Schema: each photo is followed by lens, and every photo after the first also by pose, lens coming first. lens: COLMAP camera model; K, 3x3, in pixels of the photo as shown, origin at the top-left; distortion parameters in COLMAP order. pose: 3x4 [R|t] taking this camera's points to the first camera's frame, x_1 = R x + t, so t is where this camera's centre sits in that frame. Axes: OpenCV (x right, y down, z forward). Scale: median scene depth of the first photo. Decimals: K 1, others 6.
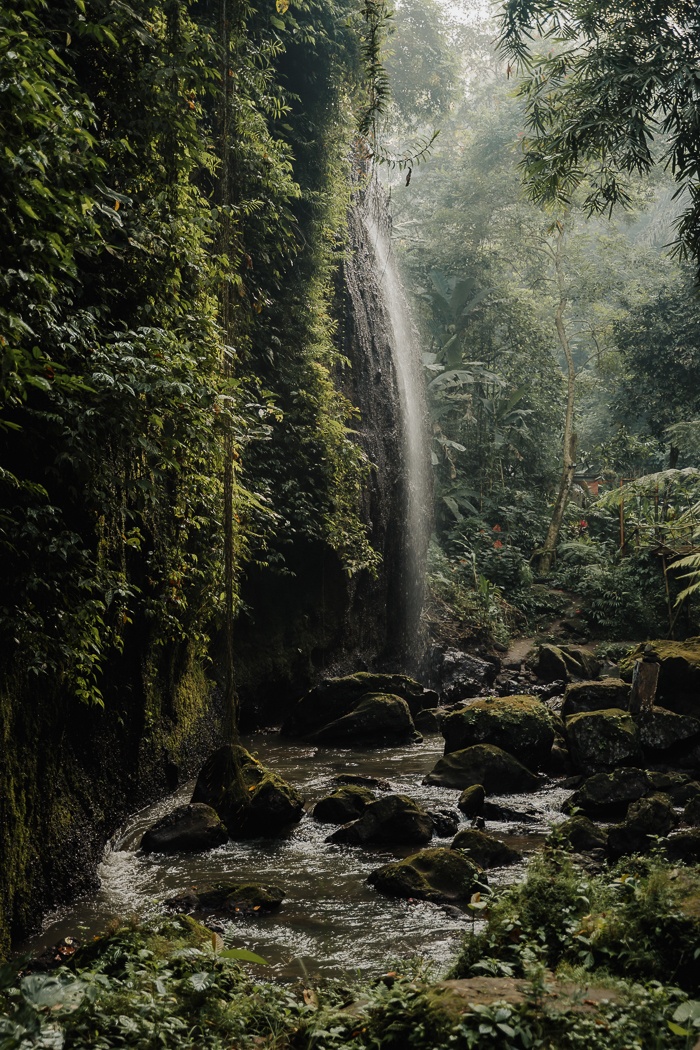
lens RADIAL K [[1550.5, 0, 273.4], [0, 1550.5, 524.1], [0, 0, 1]] dist [-0.002959, 0.012919]
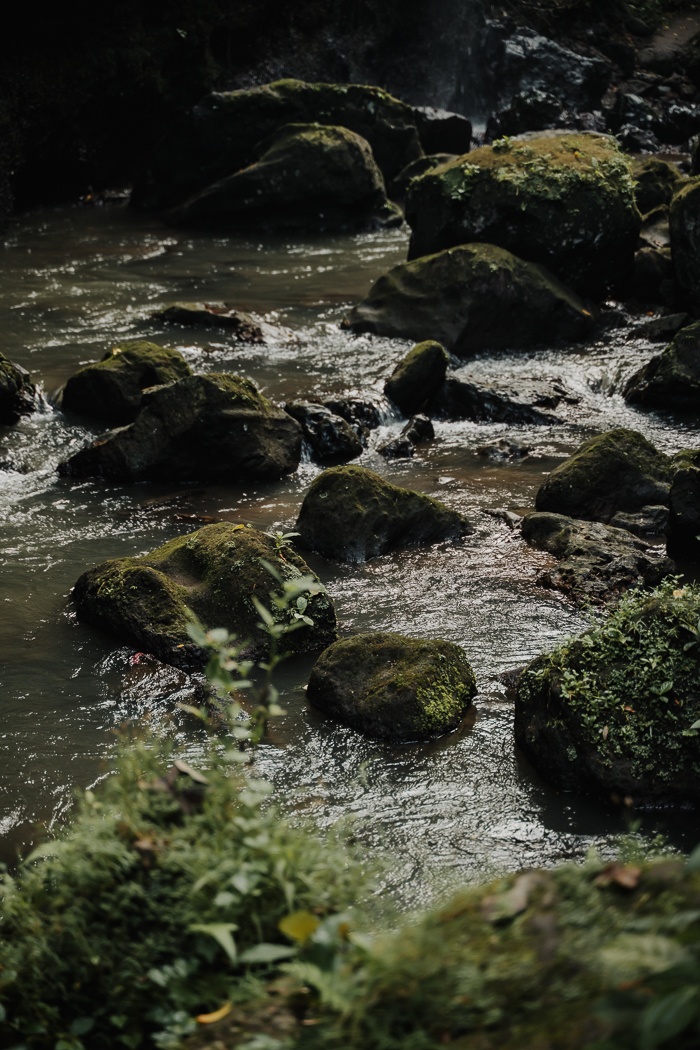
lens RADIAL K [[2220.2, 0, 349.7], [0, 2220.2, 525.7], [0, 0, 1]] dist [0.016720, -0.132907]
pose [[0.998720, 0.016005, -0.047976, 0.129219], [-0.001033, 0.954865, 0.297039, 0.025548], [0.050564, -0.296609, 0.953660, 0.338989]]
